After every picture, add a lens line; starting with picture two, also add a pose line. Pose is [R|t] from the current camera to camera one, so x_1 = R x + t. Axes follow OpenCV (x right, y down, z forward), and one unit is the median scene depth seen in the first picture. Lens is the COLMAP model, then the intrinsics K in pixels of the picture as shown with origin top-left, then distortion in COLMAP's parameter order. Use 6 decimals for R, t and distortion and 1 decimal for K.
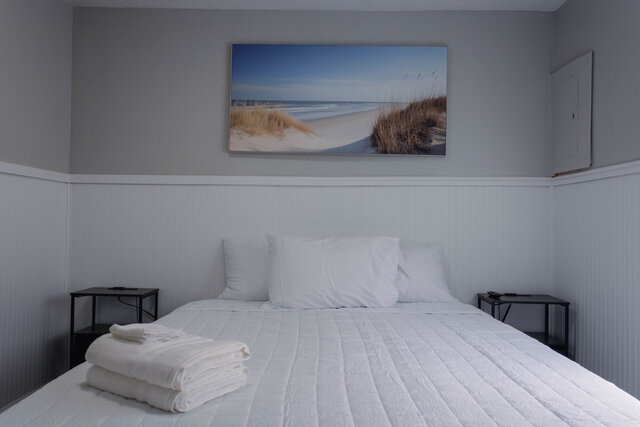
lens RADIAL K [[524.9, 0, 305.8], [0, 524.9, 224.7], [0, 0, 1]] dist [0.014583, 0.021904]
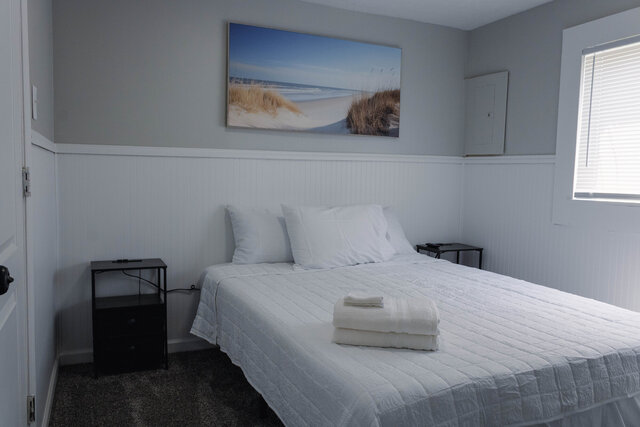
lens RADIAL K [[524.9, 0, 321.3], [0, 524.9, 215.3], [0, 0, 1]] dist [0.014583, 0.021904]
pose [[0.889831, -0.033892, 0.455029, -0.473576], [-0.007329, 0.996047, 0.088522, -0.056120], [-0.456231, -0.082105, 0.886066, -0.042535]]
